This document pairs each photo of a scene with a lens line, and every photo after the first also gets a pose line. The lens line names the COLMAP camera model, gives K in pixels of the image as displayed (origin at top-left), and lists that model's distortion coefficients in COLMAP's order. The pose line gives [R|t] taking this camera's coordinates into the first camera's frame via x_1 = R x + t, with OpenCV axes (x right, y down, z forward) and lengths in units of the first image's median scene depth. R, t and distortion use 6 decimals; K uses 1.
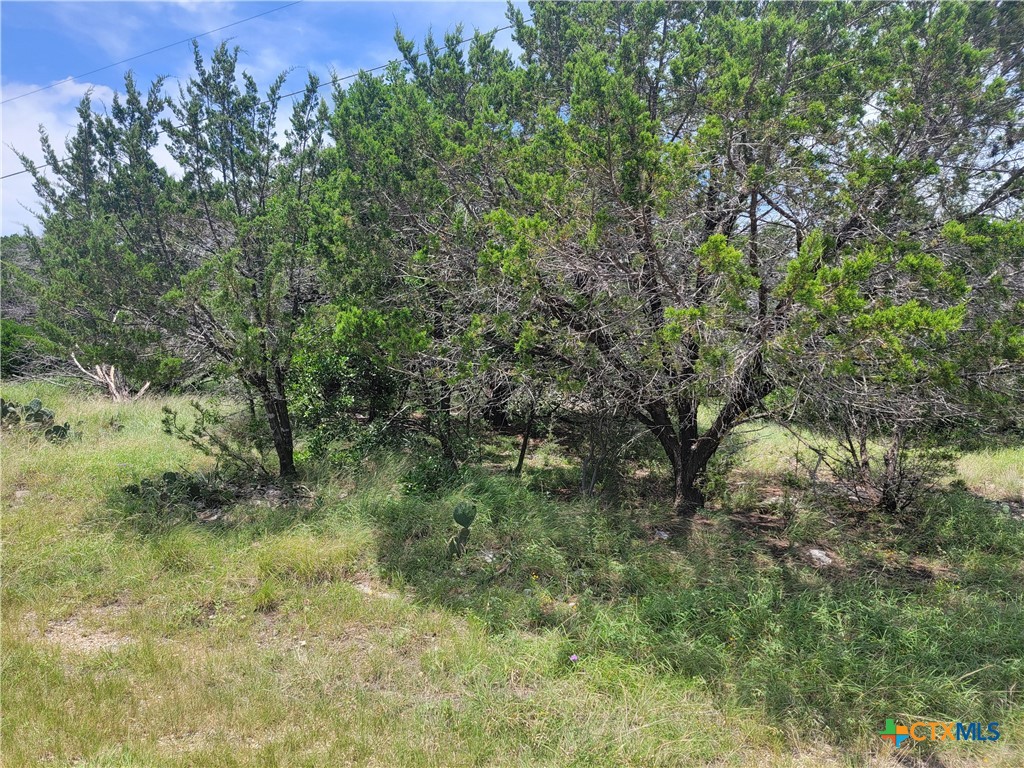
lens RADIAL K [[710.7, 0, 512.2], [0, 710.7, 384.4], [0, 0, 1]] dist [0.037533, -0.003282]
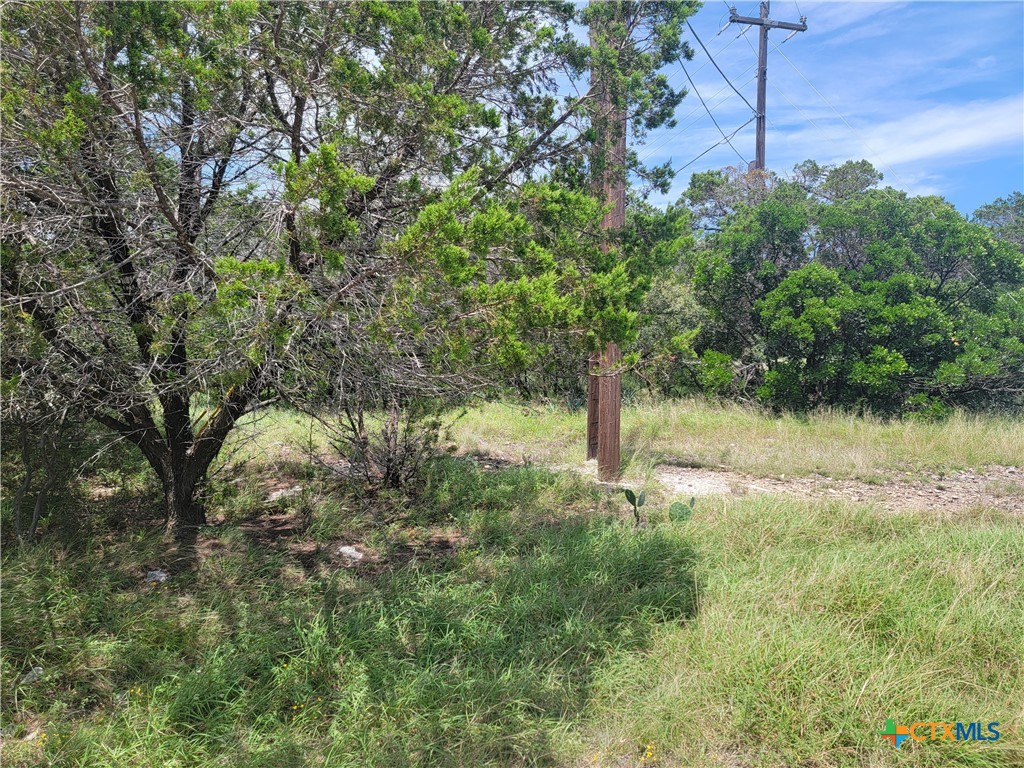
lens RADIAL K [[710.7, 0, 513.1], [0, 710.7, 379.5], [0, 0, 1]] dist [0.037533, -0.003282]
pose [[0.734179, -0.076670, 0.674613, -0.009923], [0.058248, 0.997053, 0.049925, -0.010240], [-0.676453, 0.002641, 0.736481, 0.174788]]
